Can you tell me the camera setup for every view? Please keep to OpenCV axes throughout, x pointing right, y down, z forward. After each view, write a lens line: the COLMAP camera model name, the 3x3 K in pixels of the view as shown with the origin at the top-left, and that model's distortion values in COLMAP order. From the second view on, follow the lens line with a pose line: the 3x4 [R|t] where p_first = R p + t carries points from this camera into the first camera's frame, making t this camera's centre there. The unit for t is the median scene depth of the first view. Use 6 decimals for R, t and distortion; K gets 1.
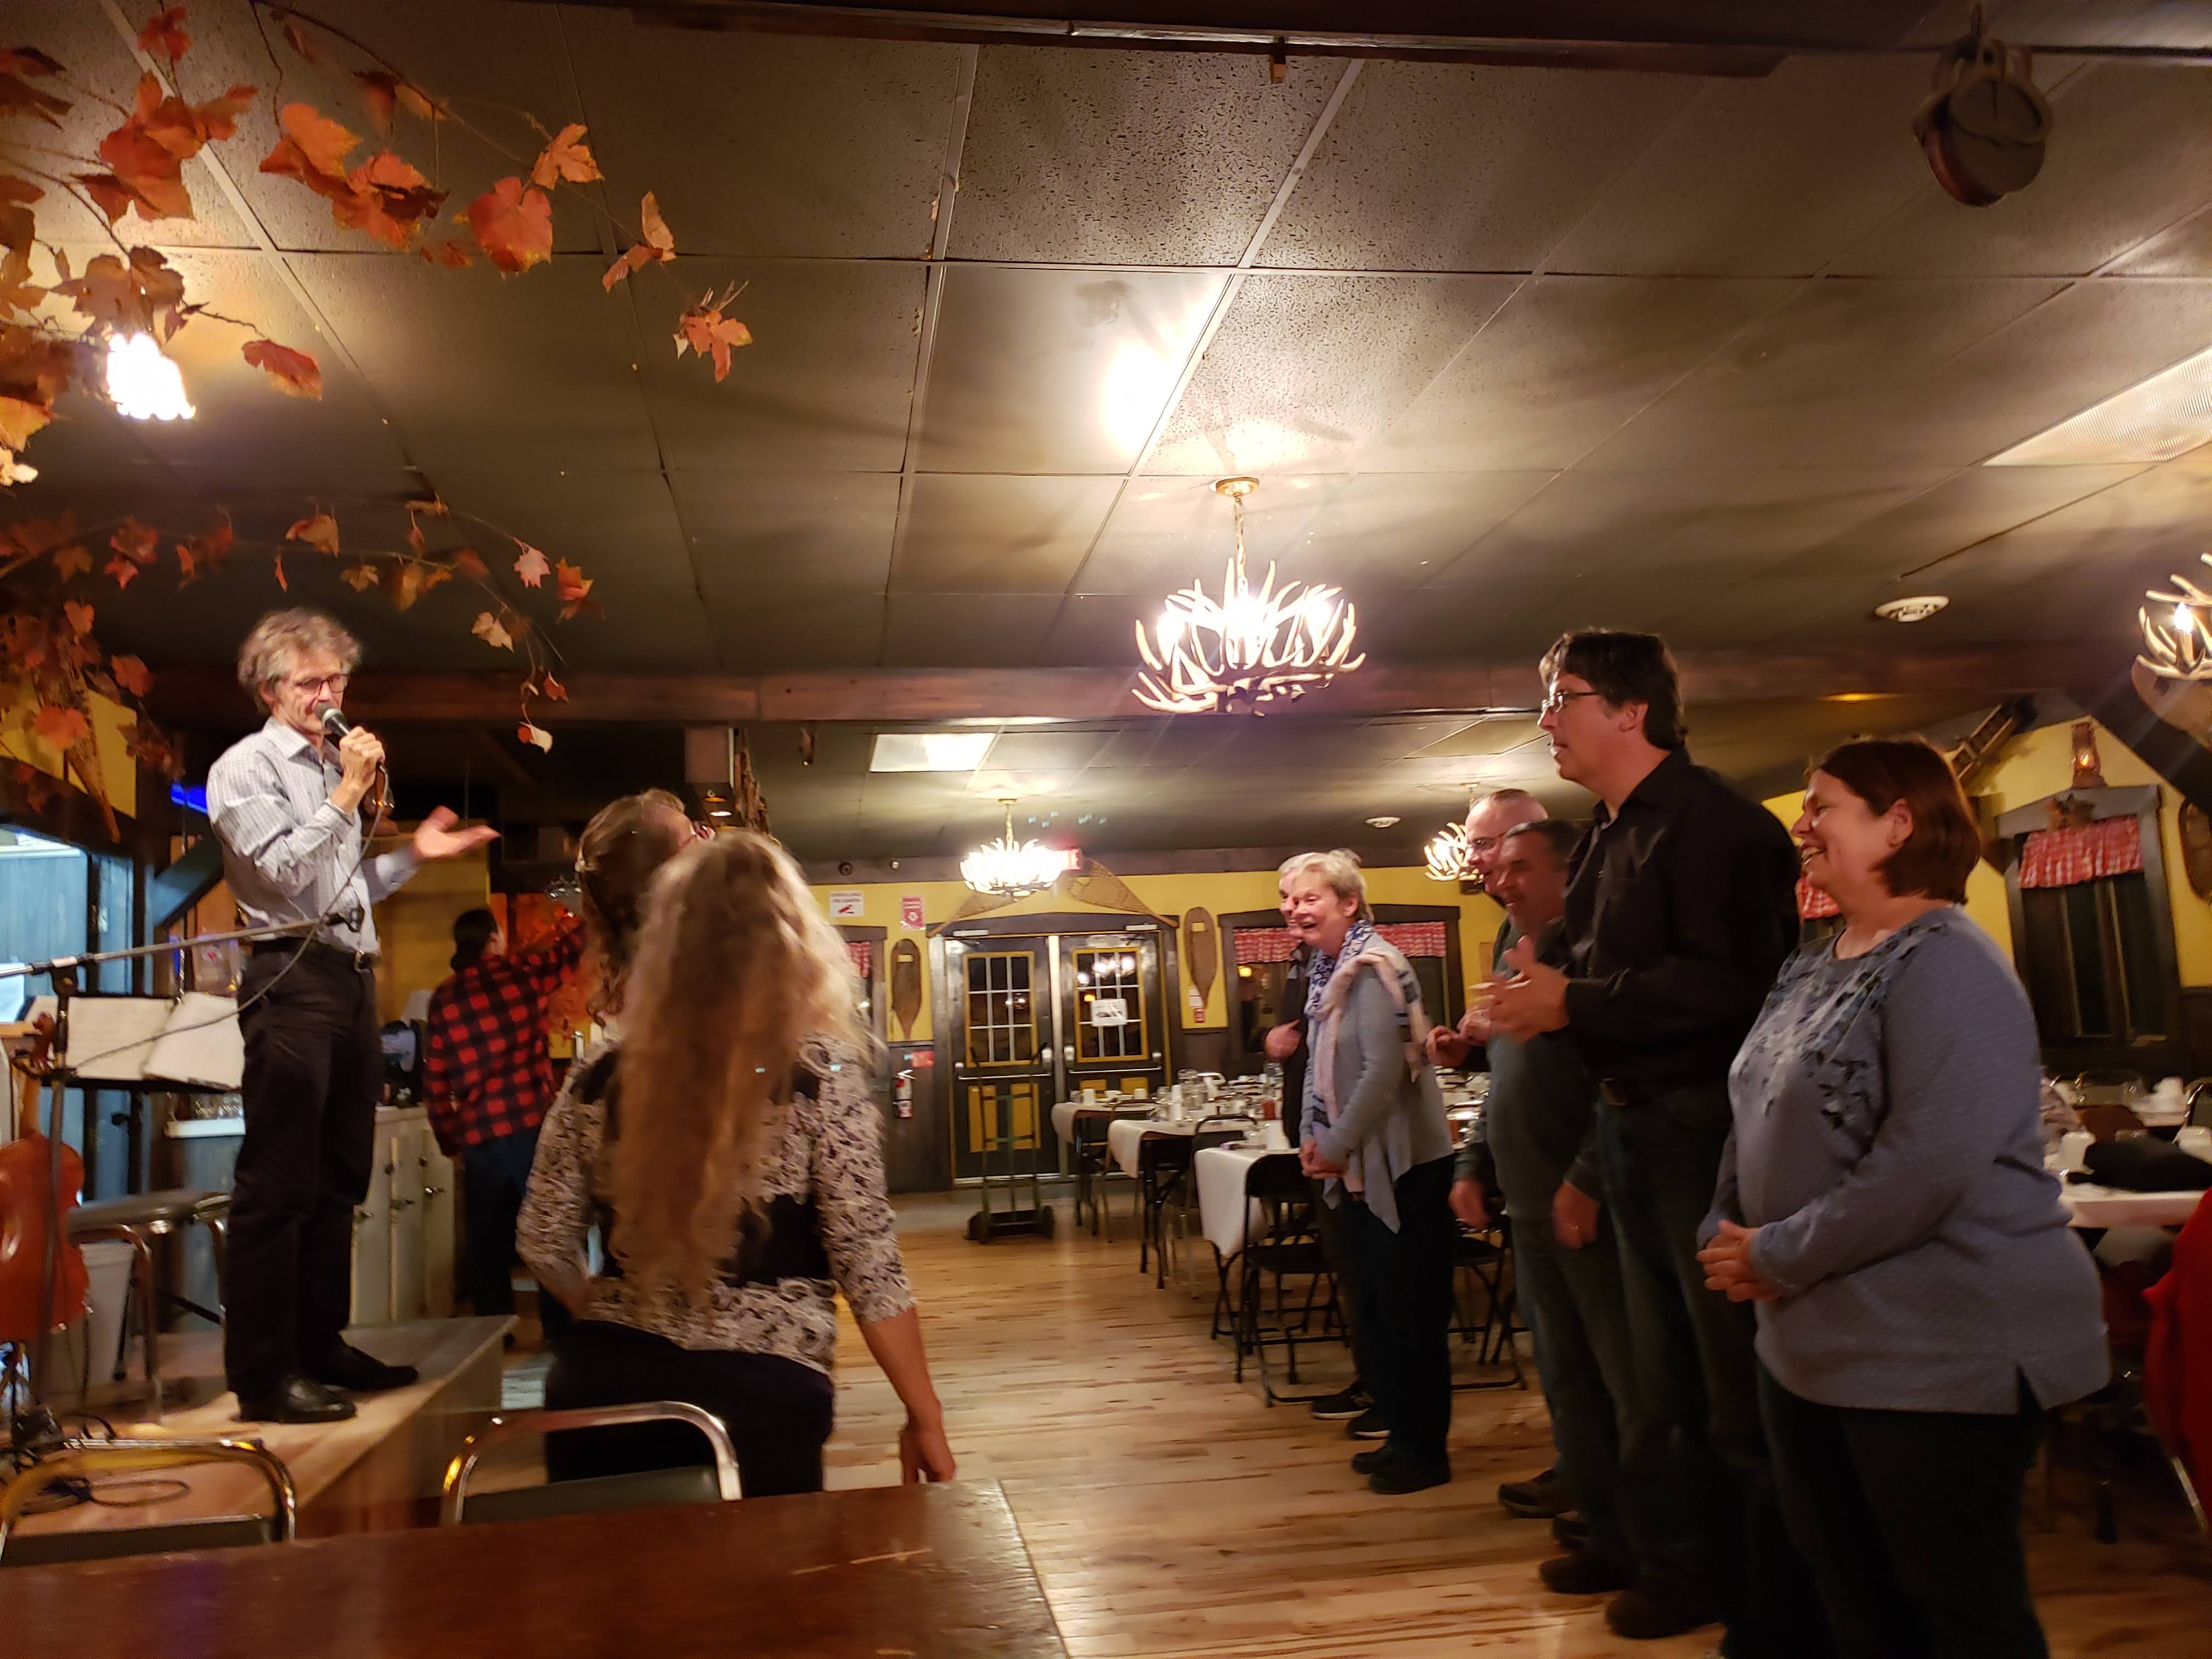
lens RADIAL K [[1733.3, 0, 1053.3], [0, 1733.3, 829.1], [0, 0, 1]] dist [0.011672, -0.003776]
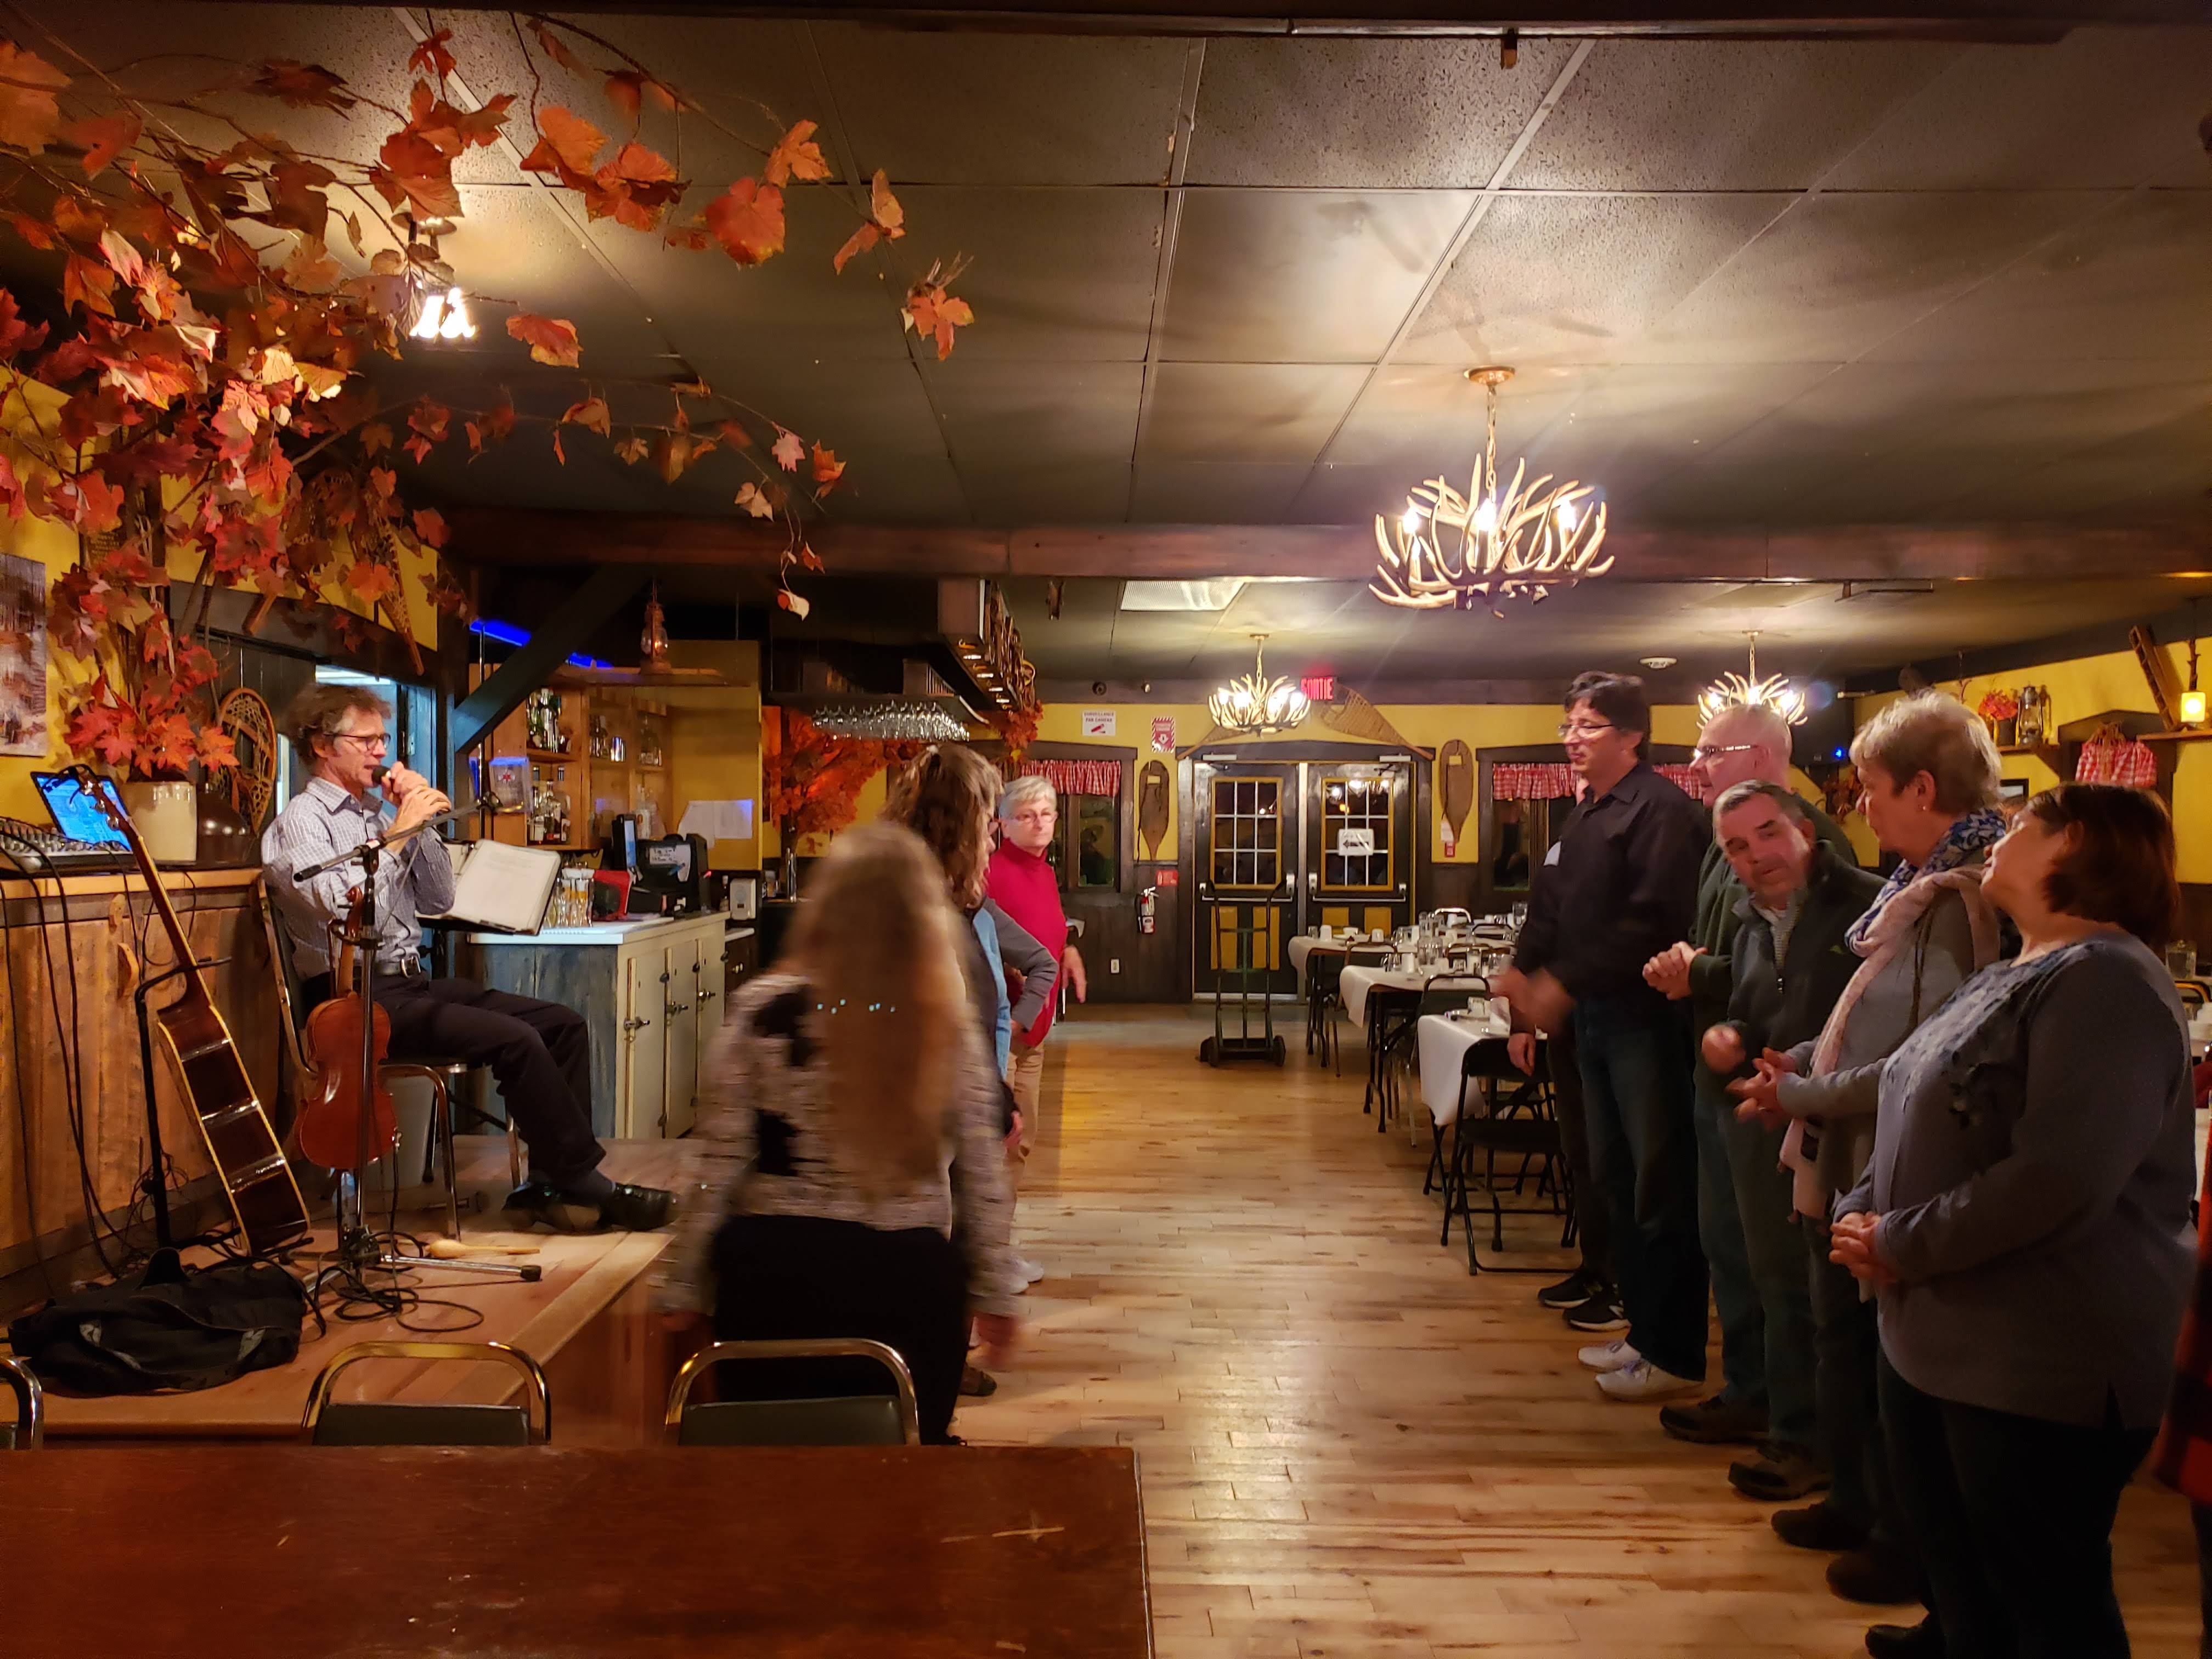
lens RADIAL K [[1733.3, 0, 1055.7], [0, 1733.3, 848.4], [0, 0, 1]] dist [0.011672, -0.003776]
pose [[0.987812, 0.053370, -0.146213, 0.022169], [-0.033570, 0.990320, 0.134682, -0.059570], [0.151985, -0.128132, 0.980042, -0.022260]]
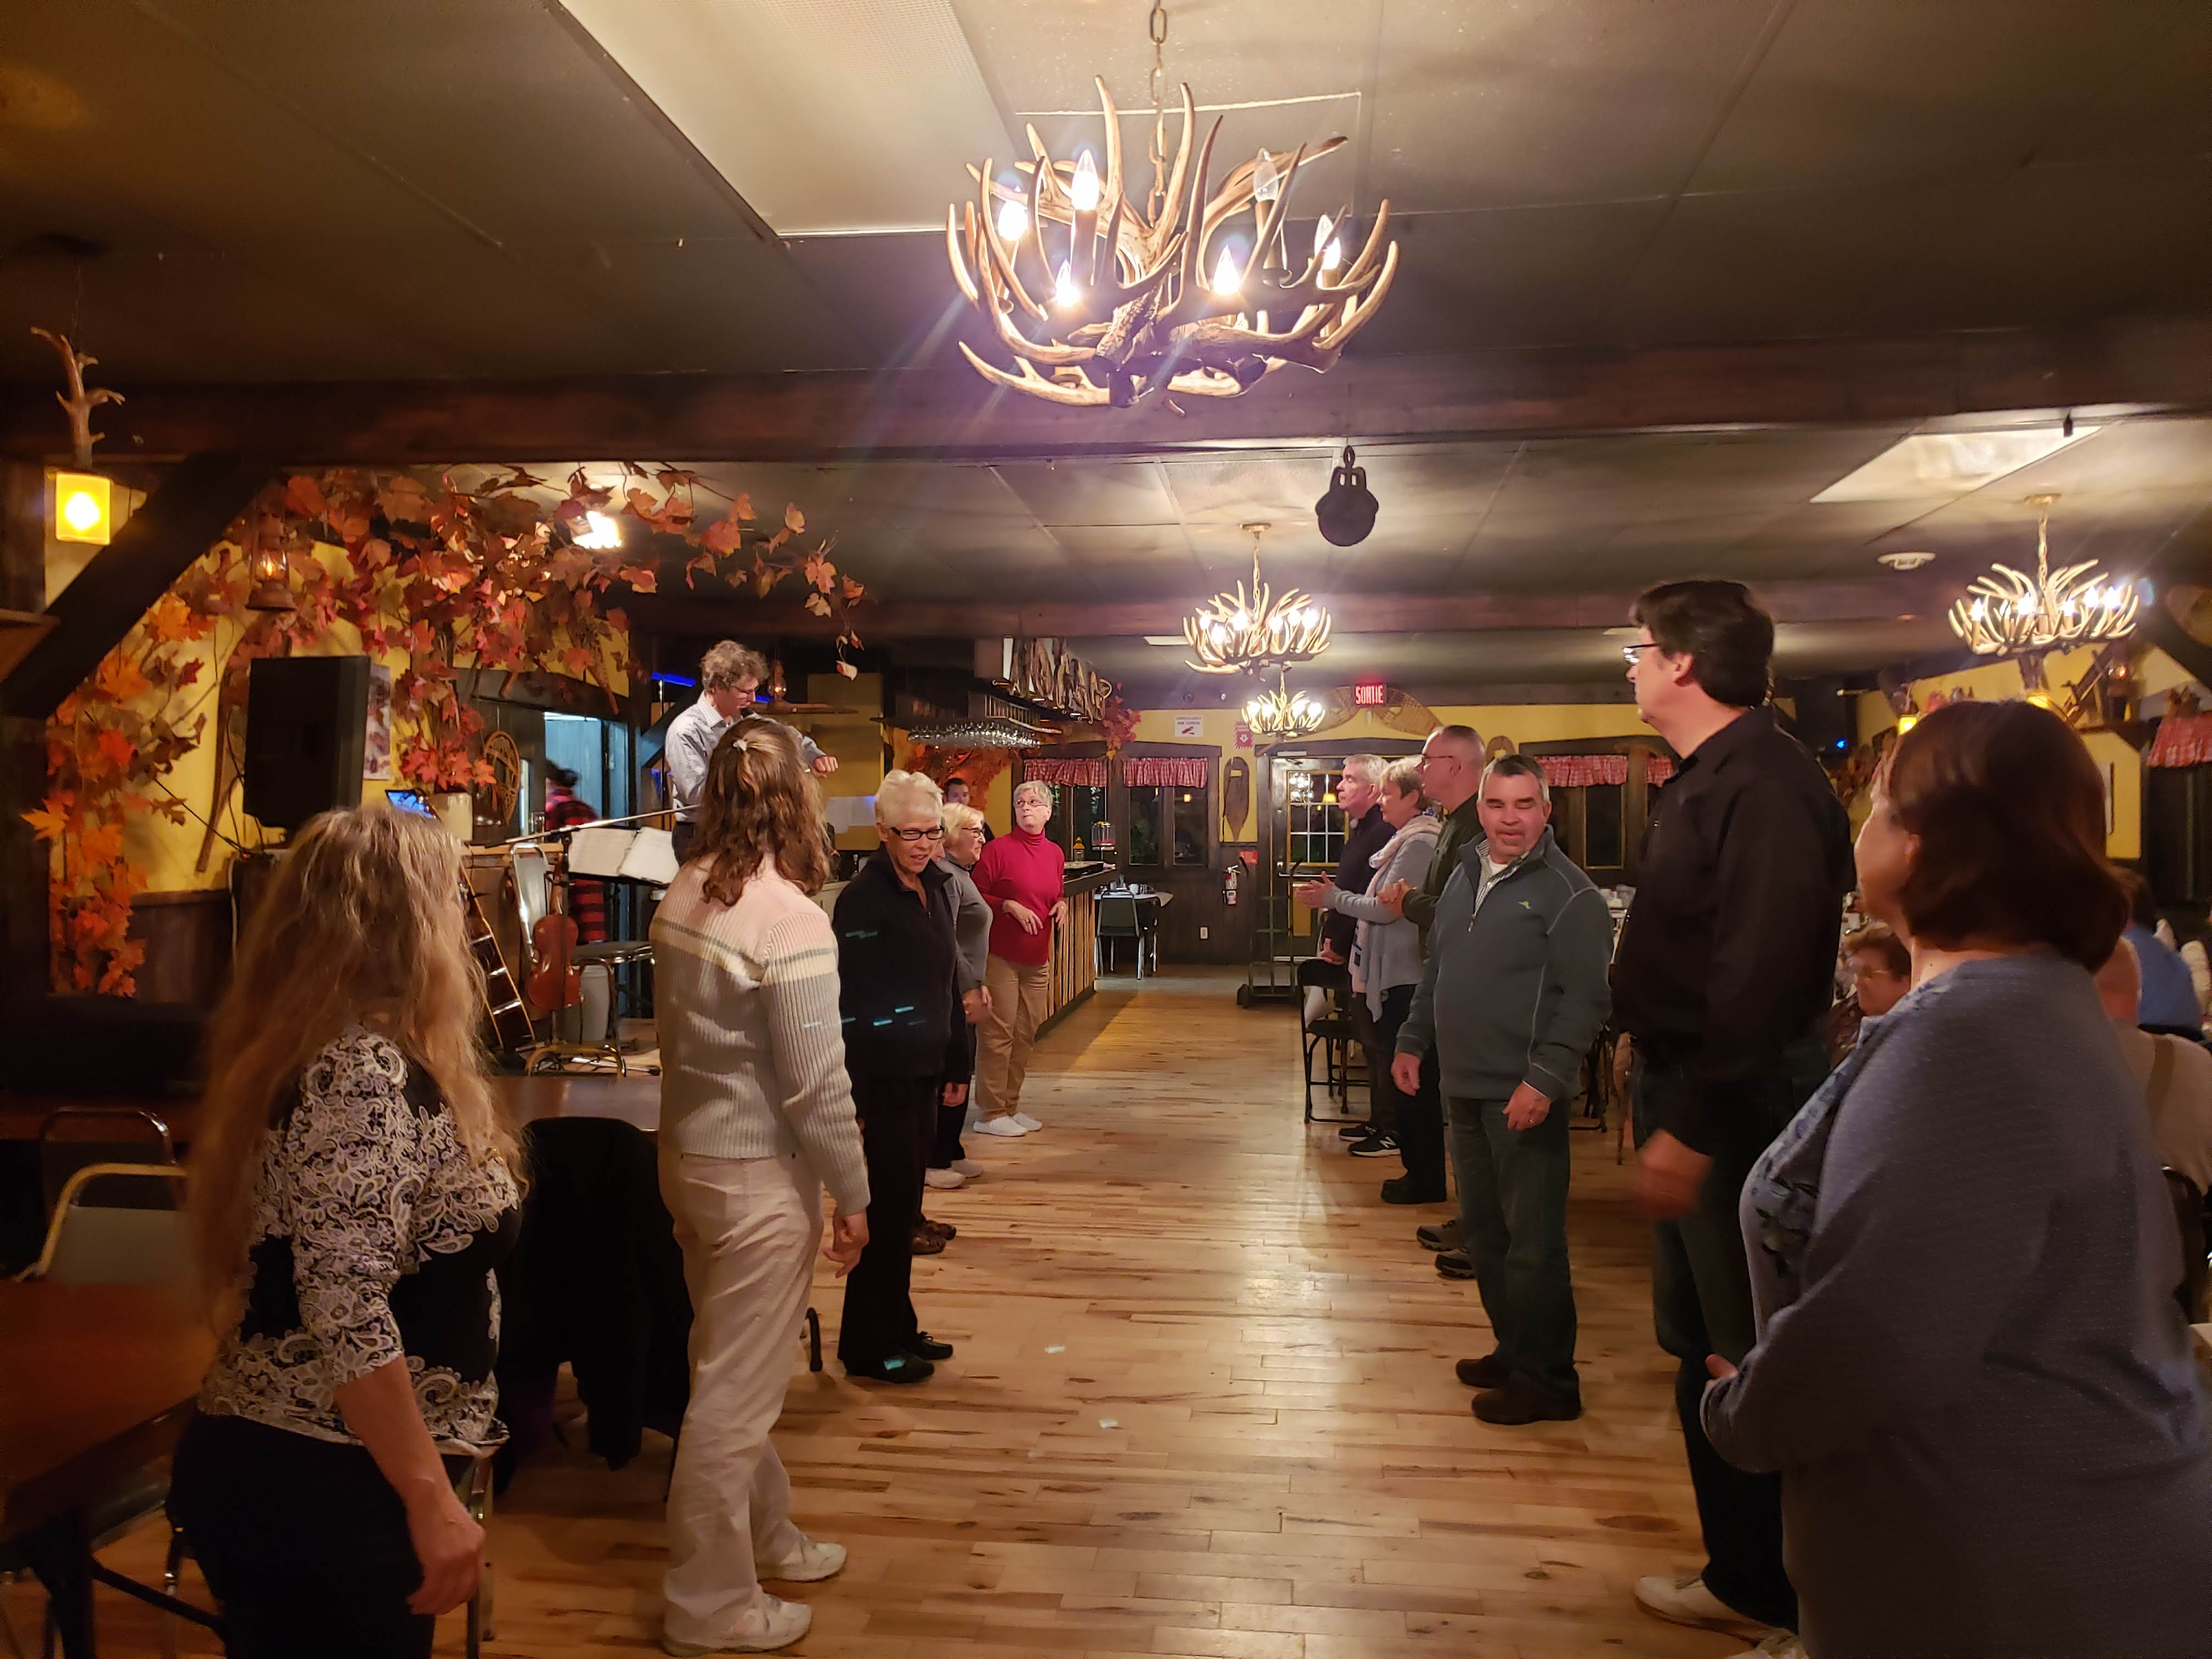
lens RADIAL K [[1733.3, 0, 1071.6], [0, 1733.3, 801.4], [0, 0, 1]] dist [0.011672, -0.003776]
pose [[0.963484, 0.041441, -0.264540, 0.369492], [-0.010377, 0.992988, 0.117762, -0.138503], [0.267565, -0.110717, 0.957158, -0.538084]]
